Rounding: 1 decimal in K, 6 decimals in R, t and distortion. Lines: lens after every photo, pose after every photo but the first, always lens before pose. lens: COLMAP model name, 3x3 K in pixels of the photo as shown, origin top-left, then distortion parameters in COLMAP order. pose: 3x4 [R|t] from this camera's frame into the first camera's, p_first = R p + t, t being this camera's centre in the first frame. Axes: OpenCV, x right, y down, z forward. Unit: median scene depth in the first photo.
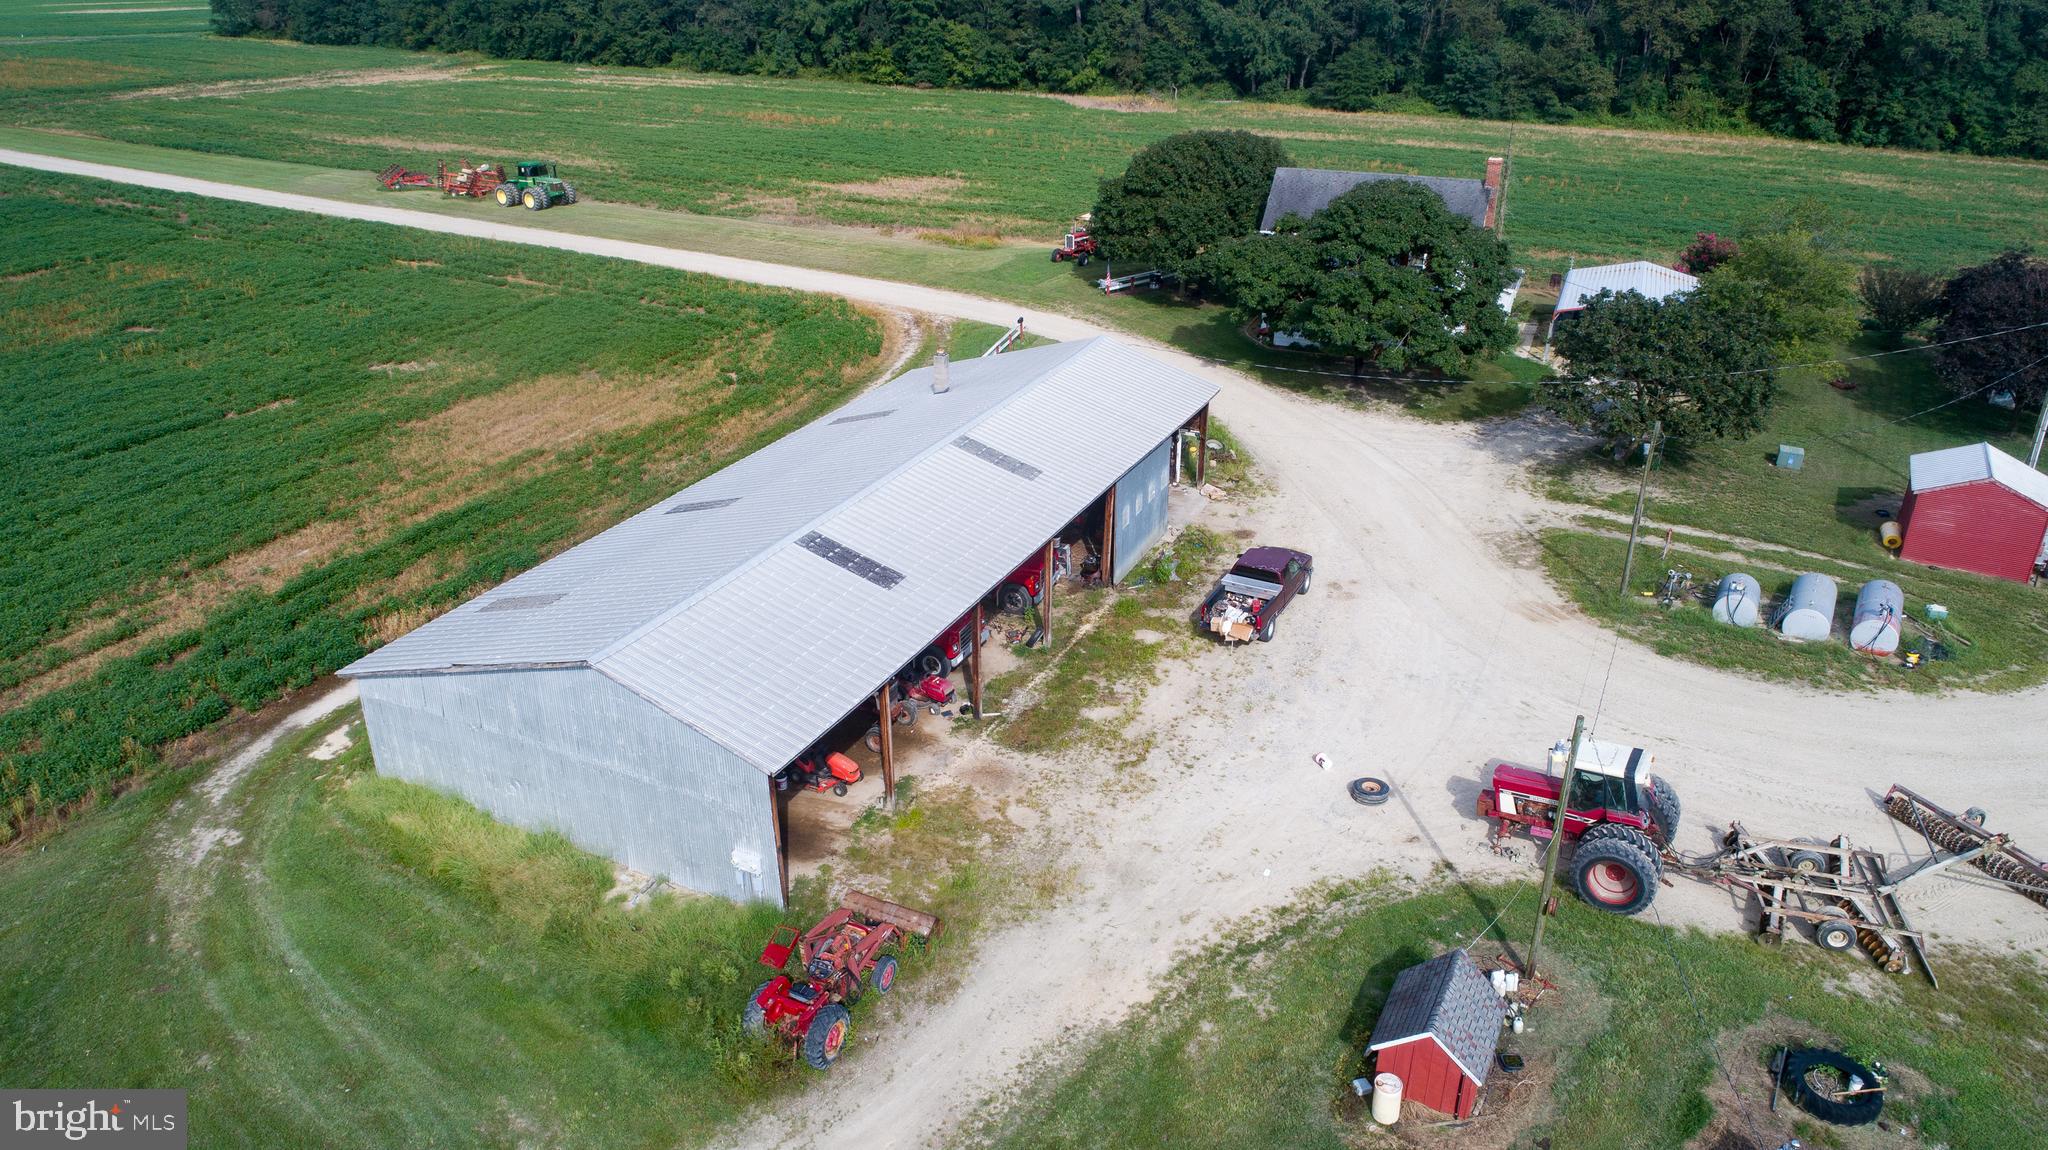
lens RADIAL K [[1420.0, 0, 1024.0], [0, 1420.0, 575.0], [0, 0, 1]] dist [-0.013798, 0.006867]
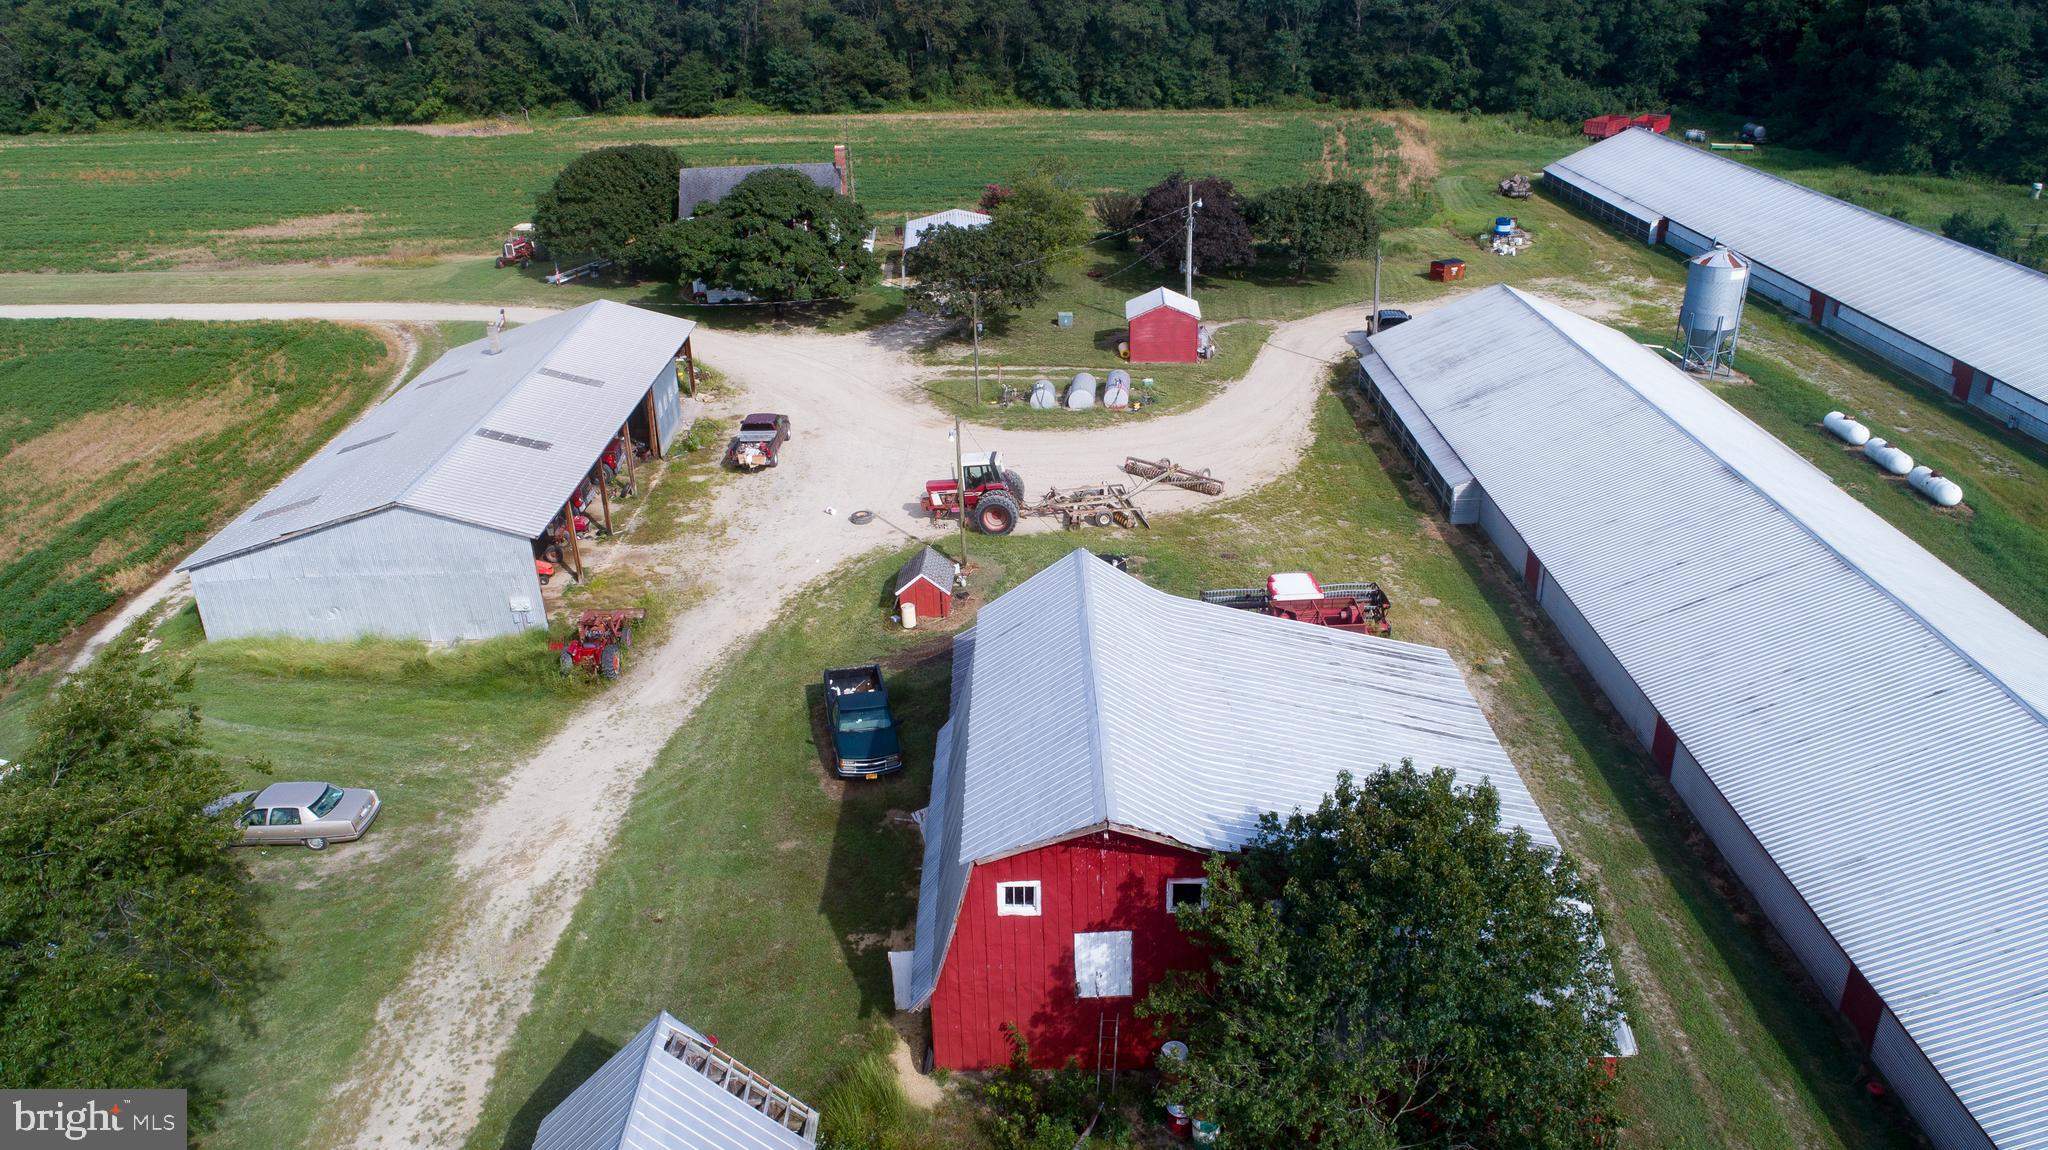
lens RADIAL K [[1420.0, 0, 1024.0], [0, 1420.0, 575.0], [0, 0, 1]] dist [-0.013798, 0.006867]
pose [[0.897719, -0.209031, 0.387822, -0.110357], [0.209528, 0.976920, 0.041538, 0.081057], [-0.387554, 0.043970, 0.920798, -0.276952]]
